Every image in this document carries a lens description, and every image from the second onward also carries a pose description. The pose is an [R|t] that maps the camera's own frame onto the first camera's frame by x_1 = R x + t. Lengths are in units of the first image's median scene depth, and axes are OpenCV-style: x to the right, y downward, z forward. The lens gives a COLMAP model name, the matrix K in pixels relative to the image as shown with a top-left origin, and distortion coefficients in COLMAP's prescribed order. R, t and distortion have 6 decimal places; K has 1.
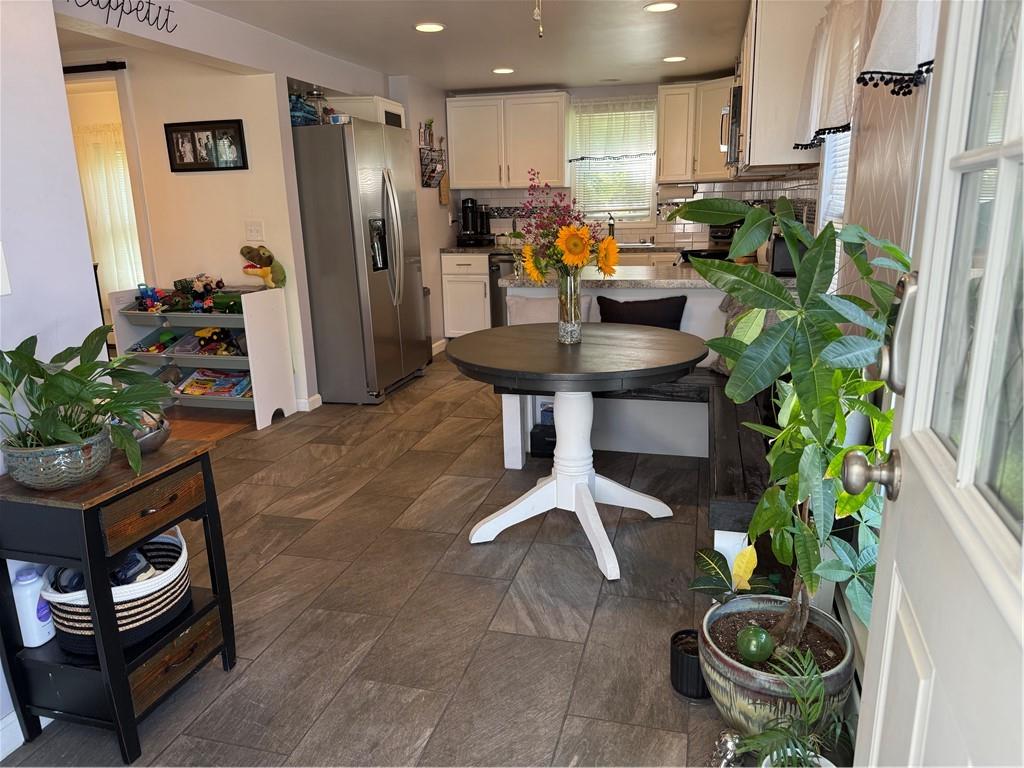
lens RADIAL K [[719.9, 0, 513.2], [0, 719.9, 382.5], [0, 0, 1]] dist [0.054465, -0.071210]
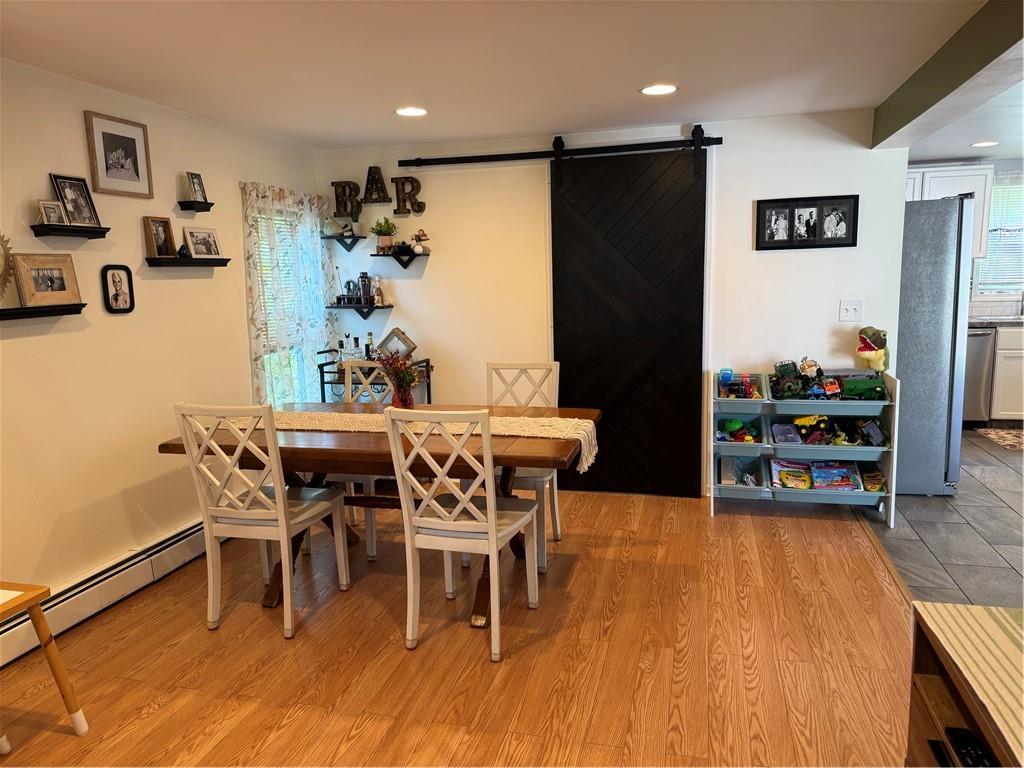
lens RADIAL K [[719.9, 0, 515.9], [0, 719.9, 384.1], [0, 0, 1]] dist [0.054465, -0.071210]
pose [[0.999718, -0.011855, 0.020578, -0.816541], [0.013742, 0.995469, -0.094092, -0.033660], [-0.019369, 0.094348, 0.995351, 0.090194]]
